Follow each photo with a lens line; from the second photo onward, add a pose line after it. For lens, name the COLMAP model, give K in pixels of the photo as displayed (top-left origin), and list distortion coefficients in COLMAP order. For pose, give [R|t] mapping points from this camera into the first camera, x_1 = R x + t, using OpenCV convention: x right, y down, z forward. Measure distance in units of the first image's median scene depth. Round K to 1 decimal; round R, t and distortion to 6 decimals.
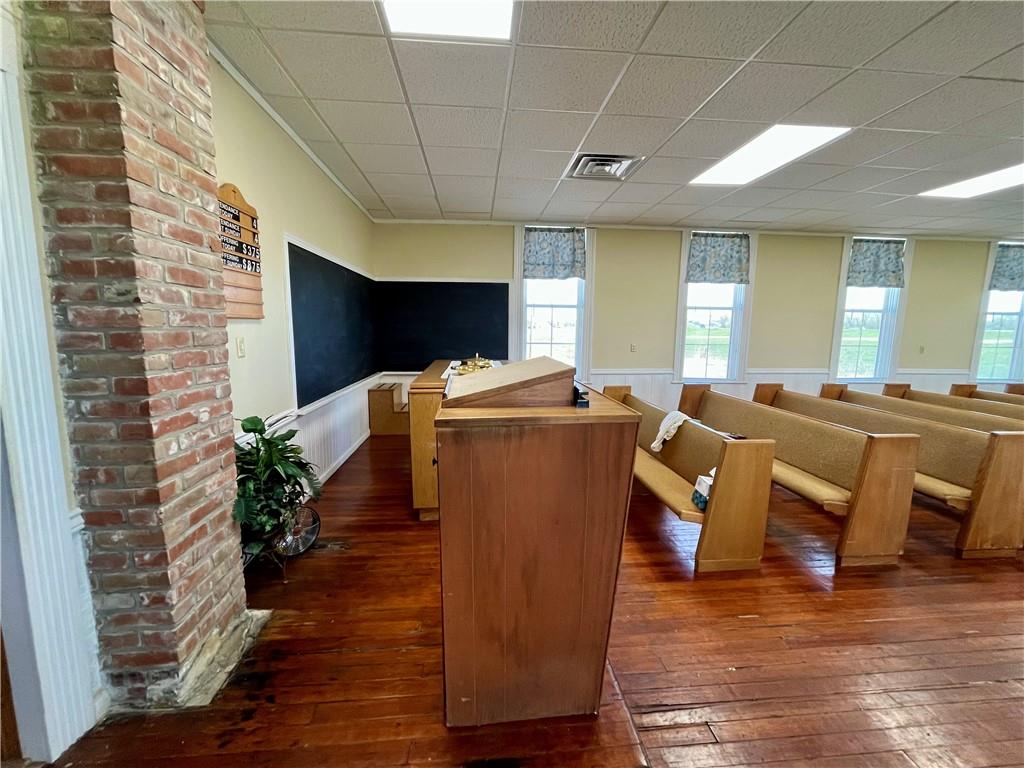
lens RADIAL K [[411.8, 0, 511.2], [0, 411.8, 381.3], [0, 0, 1]] dist [-0.001604, -0.000486]
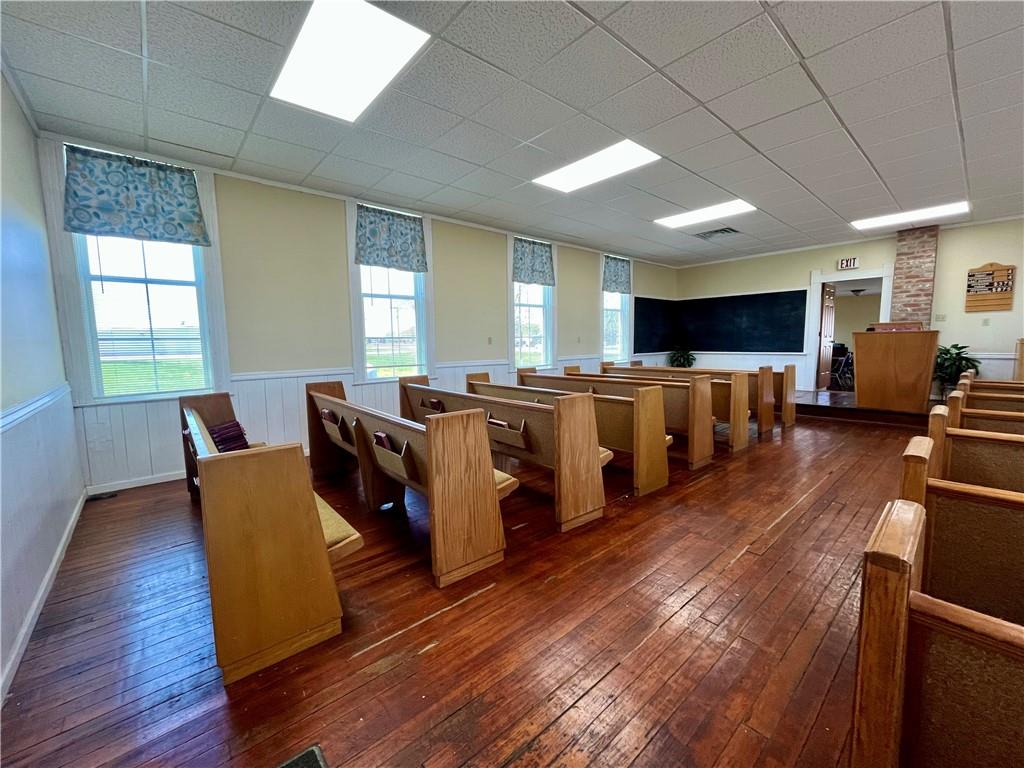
lens RADIAL K [[411.8, 0, 509.6], [0, 411.8, 382.5], [0, 0, 1]] dist [-0.001604, -0.000486]
pose [[-0.808892, 0.062037, -0.584675, 1.382803], [-0.069133, 0.977484, 0.199361, -0.005609], [0.583878, 0.201682, -0.786391, 0.551149]]
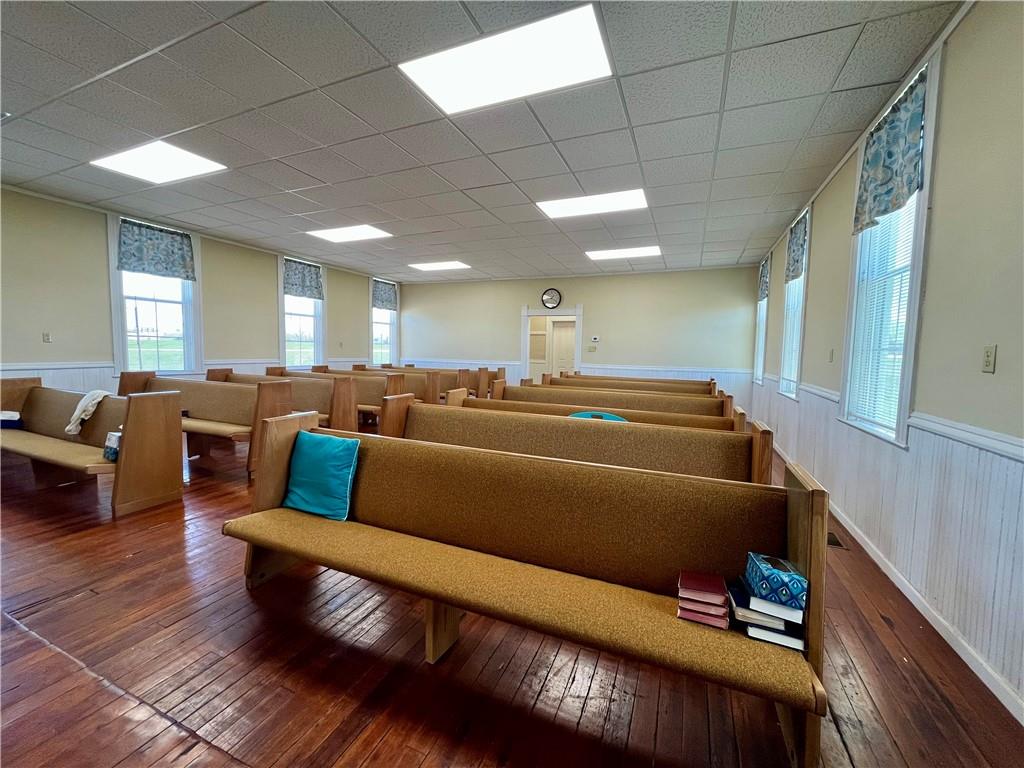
lens RADIAL K [[411.8, 0, 509.4], [0, 411.8, 381.3], [0, 0, 1]] dist [-0.001604, -0.000486]
pose [[0.478013, -0.067725, 0.875738, 0.008449], [0.098494, 0.994868, 0.023176, 0.082157], [-0.872813, 0.075177, 0.482230, -0.222058]]
